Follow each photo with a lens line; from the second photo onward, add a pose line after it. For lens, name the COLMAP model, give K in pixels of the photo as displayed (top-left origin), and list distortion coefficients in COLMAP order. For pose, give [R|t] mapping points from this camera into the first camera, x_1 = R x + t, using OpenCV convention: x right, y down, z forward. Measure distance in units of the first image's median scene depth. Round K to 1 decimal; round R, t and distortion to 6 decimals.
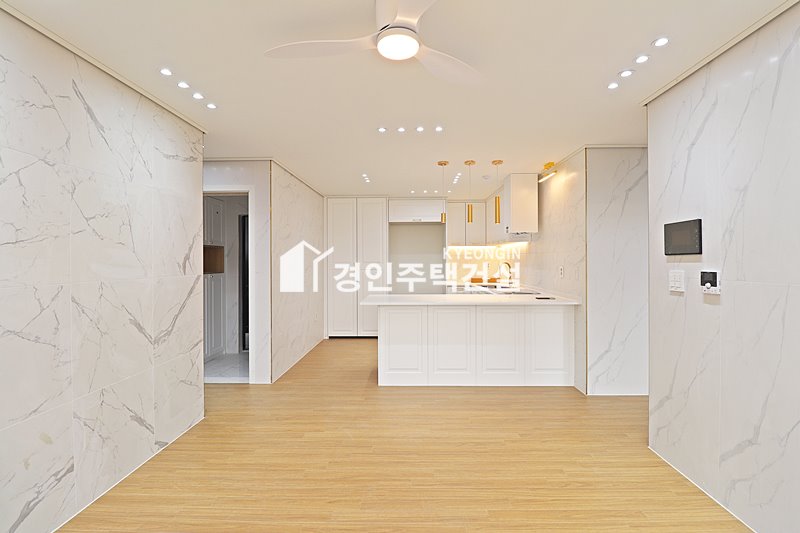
lens RADIAL K [[371.5, 0, 400.8], [0, 371.5, 261.3], [0, 0, 1]] dist [-0.003146, -0.011808]
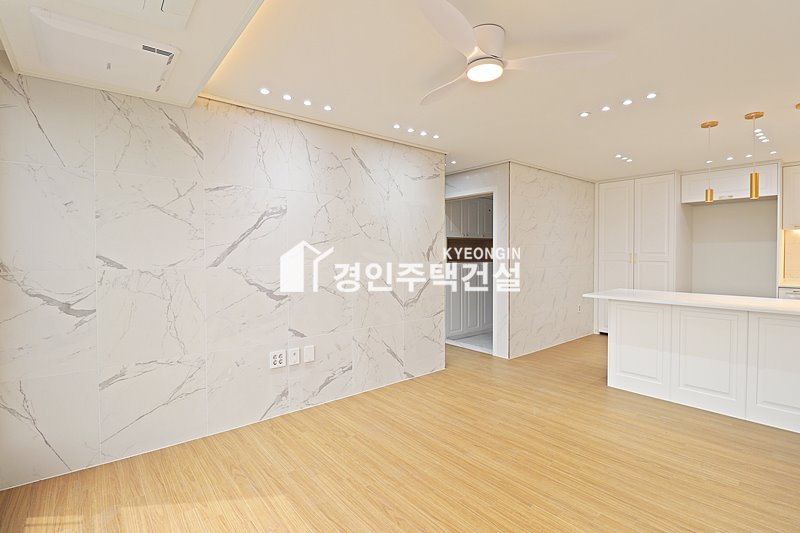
lens RADIAL K [[371.5, 0, 398.5], [0, 371.5, 262.0], [0, 0, 1]] dist [-0.003146, -0.011808]
pose [[0.651751, 0.020809, -0.758147, 0.407258], [-0.000570, 0.999637, 0.026947, 0.001917], [0.758433, -0.017131, 0.651526, 0.003467]]
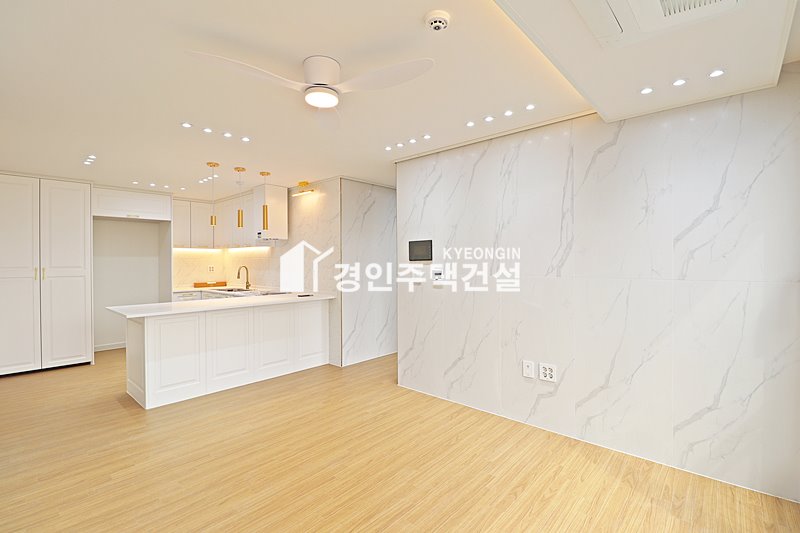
lens RADIAL K [[371.5, 0, 405.3], [0, 371.5, 265.0], [0, 0, 1]] dist [-0.003146, -0.011808]
pose [[0.644974, -0.005798, 0.764182, -0.449726], [0.004203, 0.999983, 0.004040, -0.004018], [-0.764193, 0.000606, 0.644988, -0.026241]]
